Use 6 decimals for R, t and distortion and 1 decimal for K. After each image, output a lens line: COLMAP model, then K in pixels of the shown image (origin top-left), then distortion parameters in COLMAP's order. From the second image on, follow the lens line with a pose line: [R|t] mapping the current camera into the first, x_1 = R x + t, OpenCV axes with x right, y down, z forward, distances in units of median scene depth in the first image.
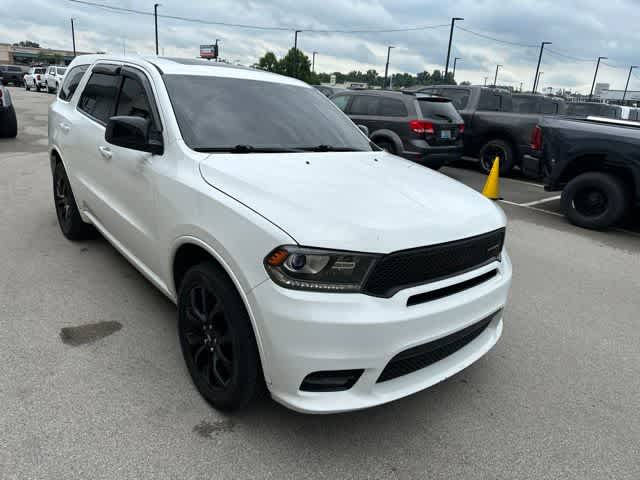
lens RADIAL K [[463.3, 0, 318.8], [0, 463.3, 238.8], [0, 0, 1]] dist [0.009550, -0.016791]
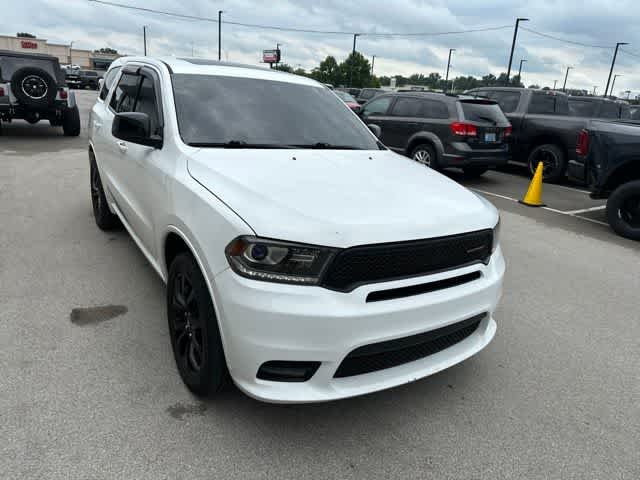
lens RADIAL K [[463.3, 0, 319.3], [0, 463.3, 238.0], [0, 0, 1]] dist [0.009550, -0.016791]
pose [[0.991463, 0.038977, -0.124429, 0.136036], [-0.040134, 0.999171, -0.006808, 0.012204], [0.124060, 0.011744, 0.992205, -0.000963]]
